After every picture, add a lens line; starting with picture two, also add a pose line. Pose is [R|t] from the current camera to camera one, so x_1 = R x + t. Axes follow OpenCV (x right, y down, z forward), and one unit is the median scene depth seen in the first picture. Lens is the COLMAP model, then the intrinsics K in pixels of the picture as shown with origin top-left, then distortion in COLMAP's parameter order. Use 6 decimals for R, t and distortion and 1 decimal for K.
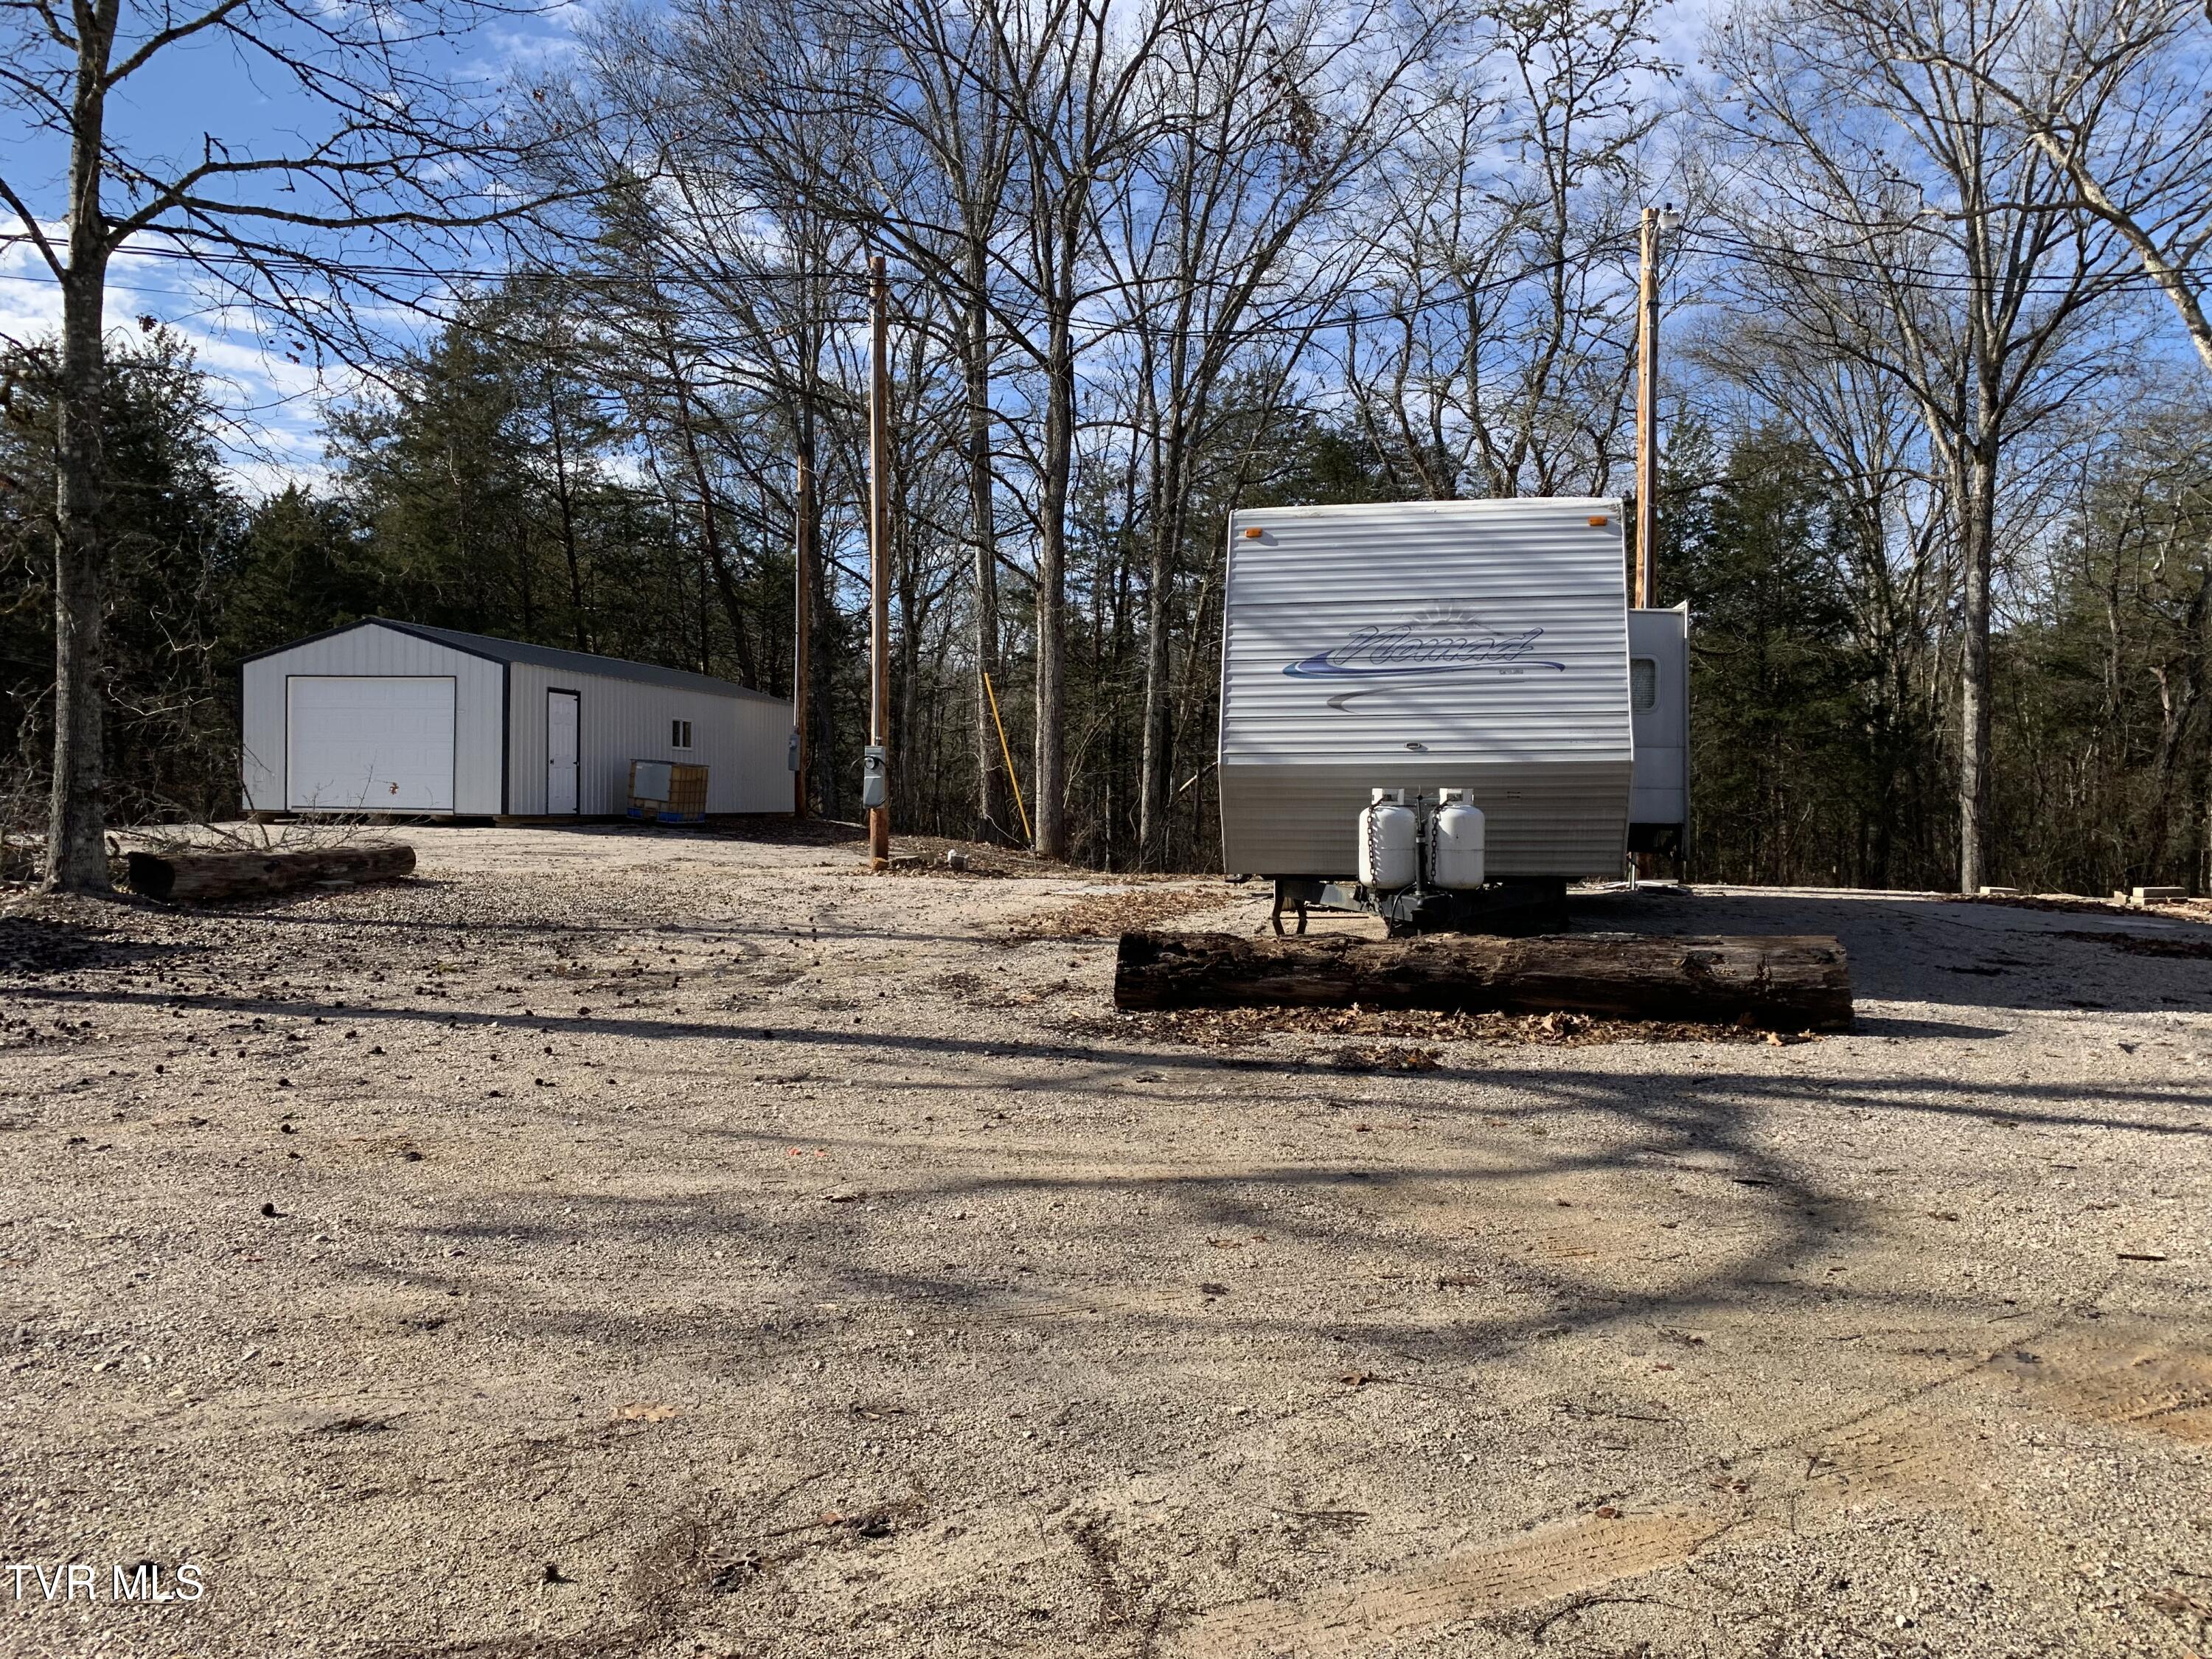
lens RADIAL K [[1648.7, 0, 1093.2], [0, 1648.7, 822.2], [0, 0, 1]] dist [0.004349, -0.002376]
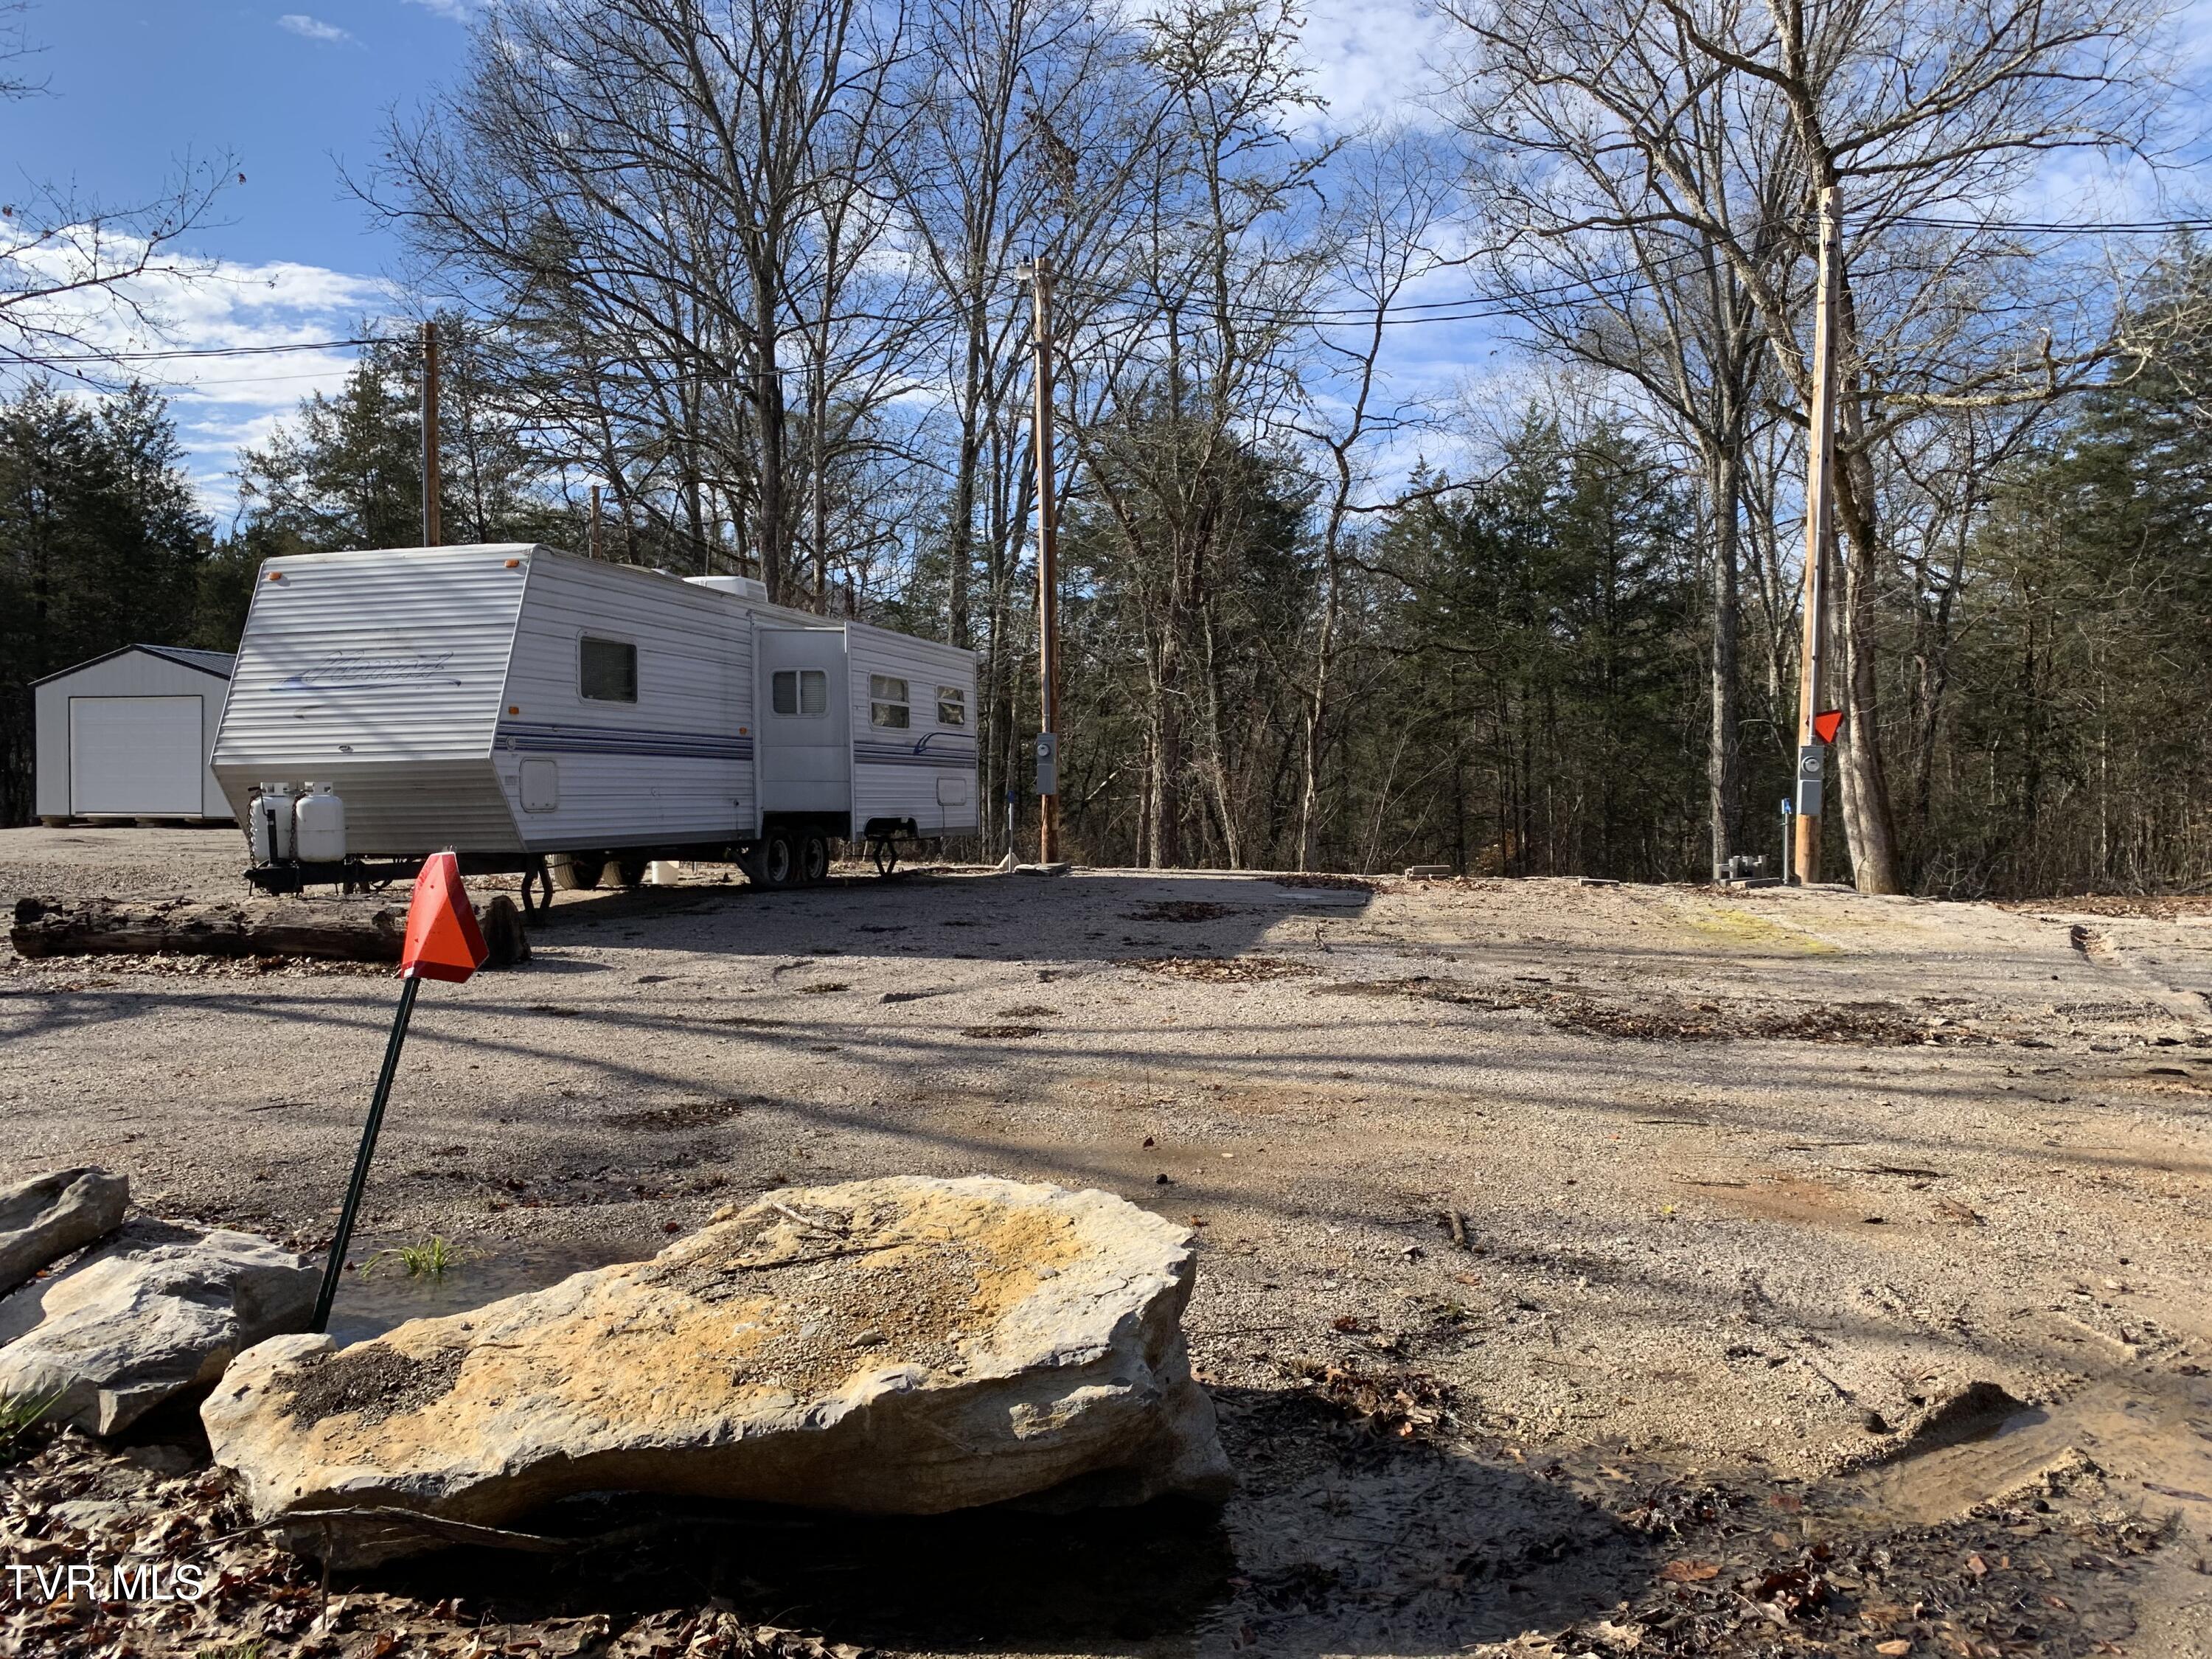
lens RADIAL K [[1648.7, 0, 1093.2], [0, 1648.7, 822.2], [0, 0, 1]] dist [0.004349, -0.002376]
pose [[0.995508, -0.009961, -0.094149, 0.319541], [0.009817, 0.999950, -0.001995, 0.006316], [0.094165, 0.001062, 0.995556, -0.064643]]
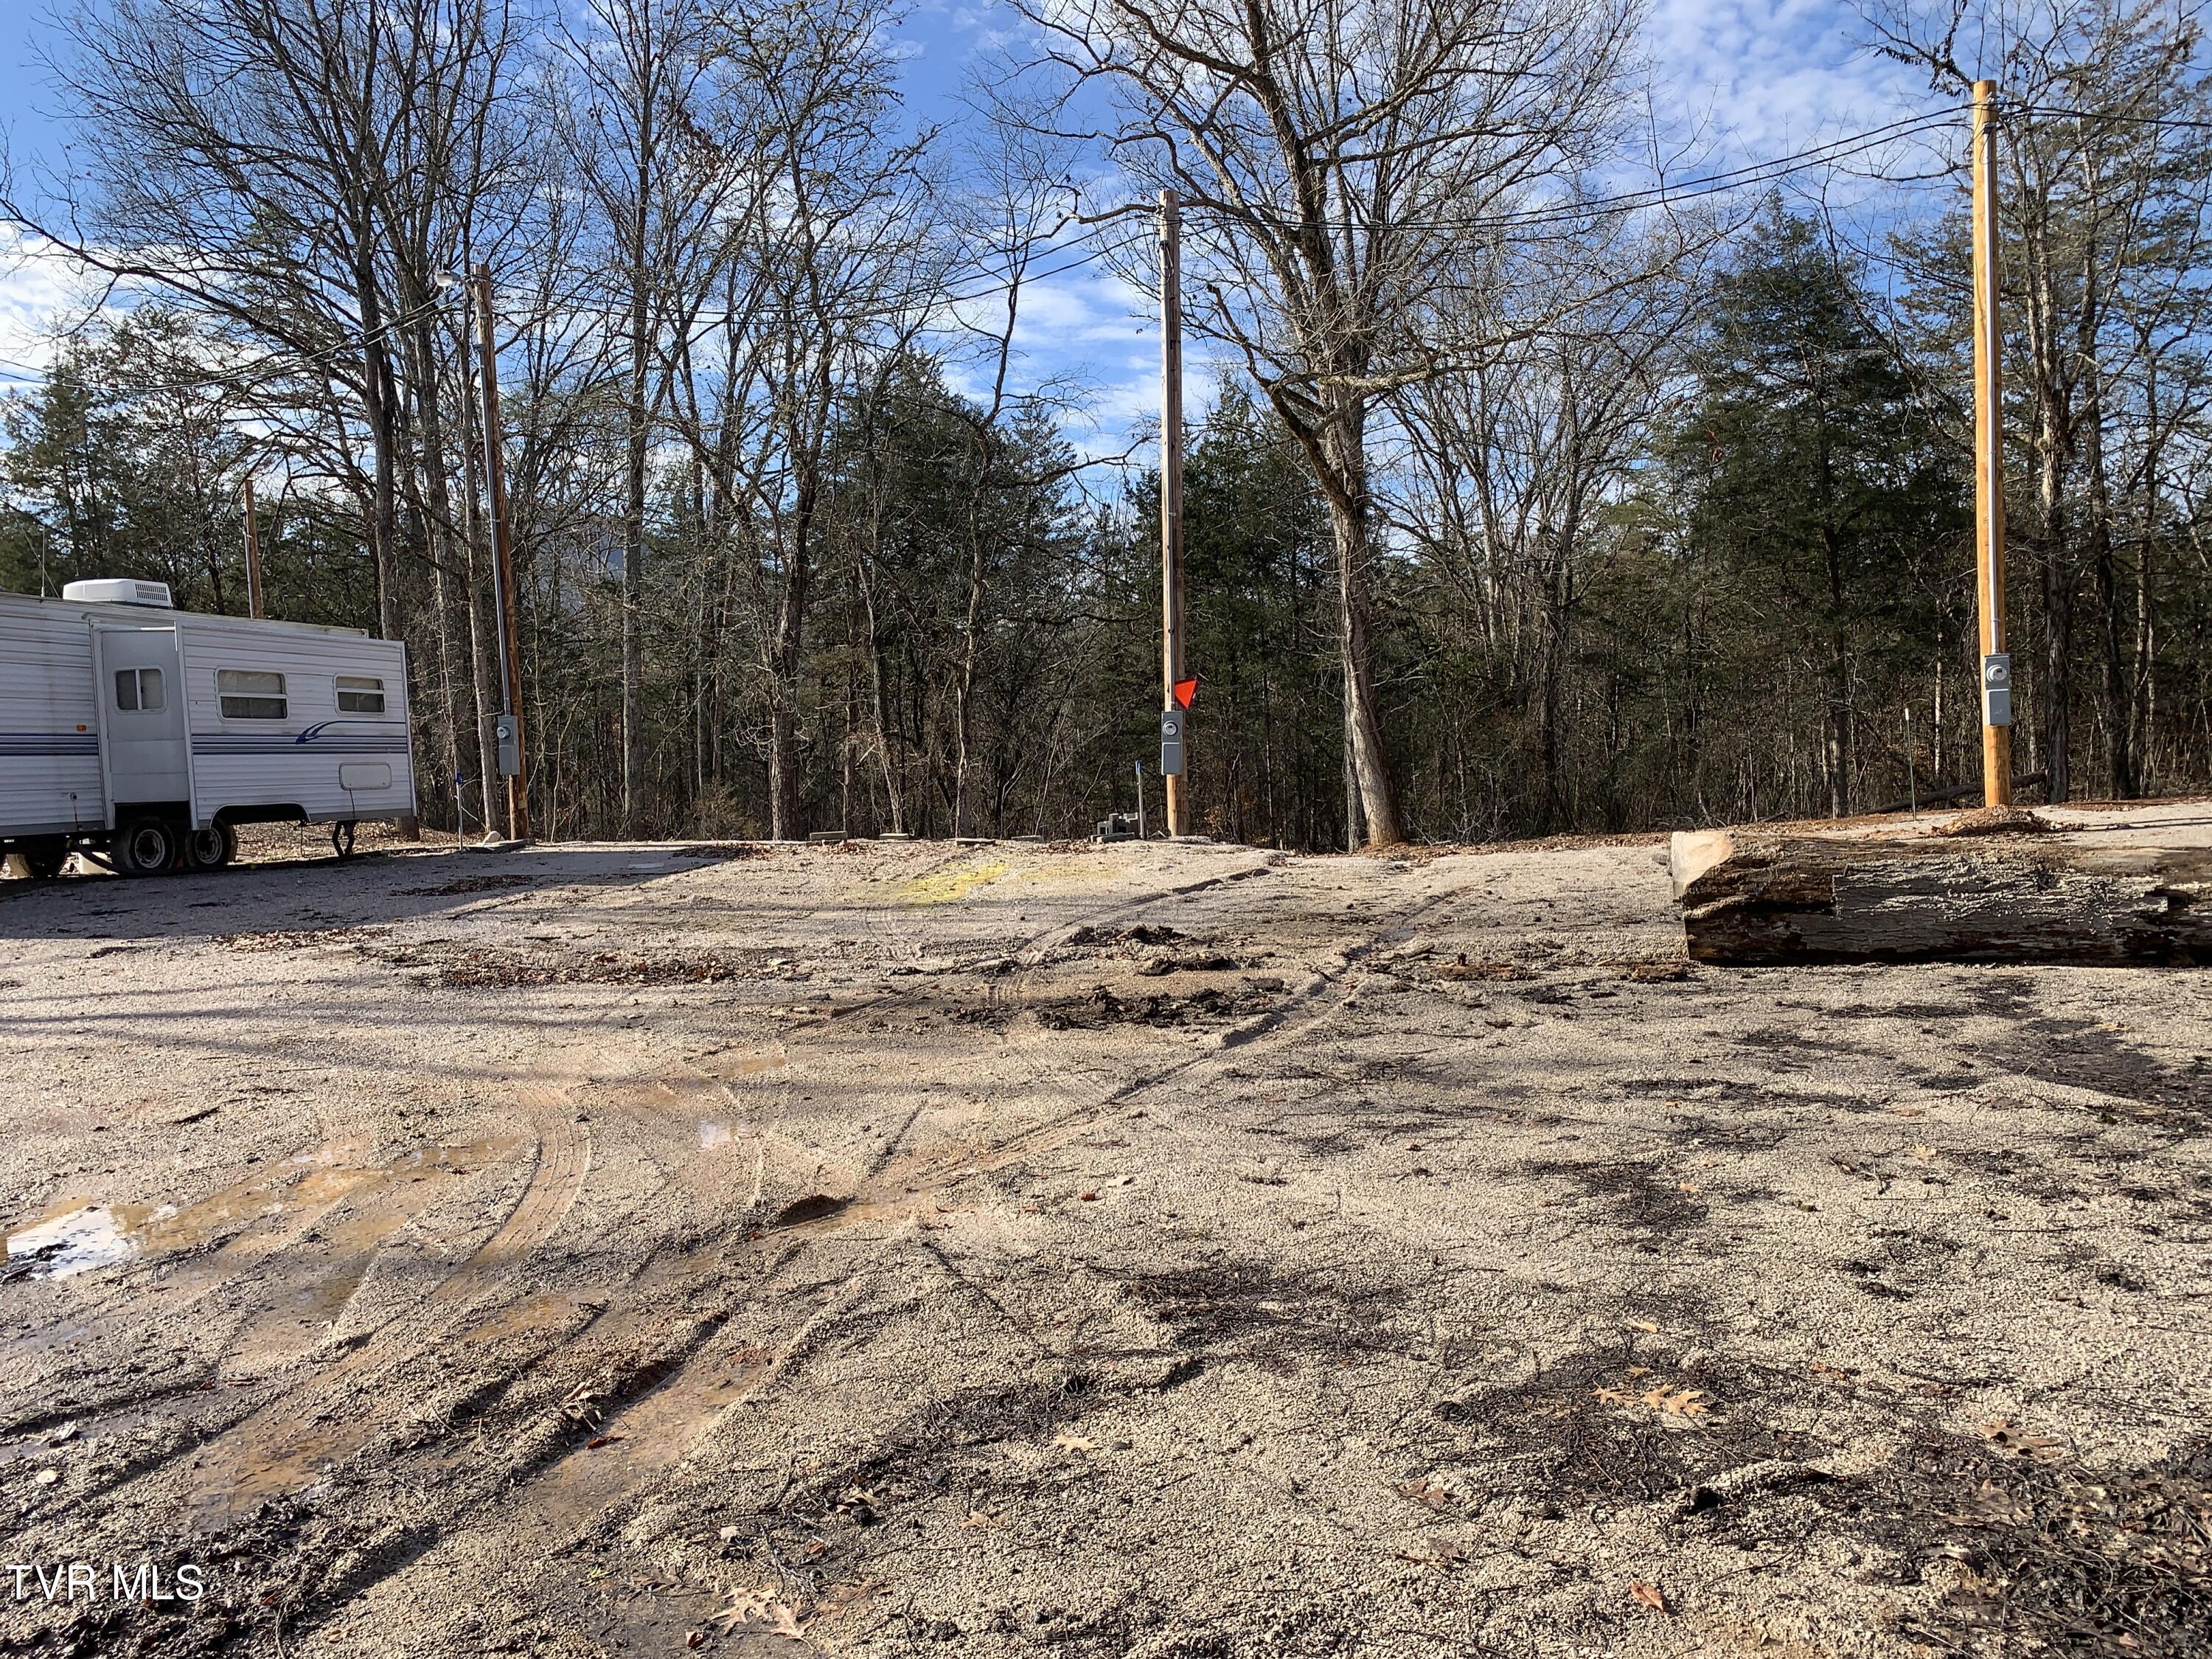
lens RADIAL K [[1648.7, 0, 1093.2], [0, 1648.7, 822.2], [0, 0, 1]] dist [0.004349, -0.002376]
pose [[0.997687, -0.040464, -0.054618, 0.537825], [0.041589, 0.998942, 0.019617, 0.010488], [0.053767, -0.021844, 0.998315, -0.094311]]
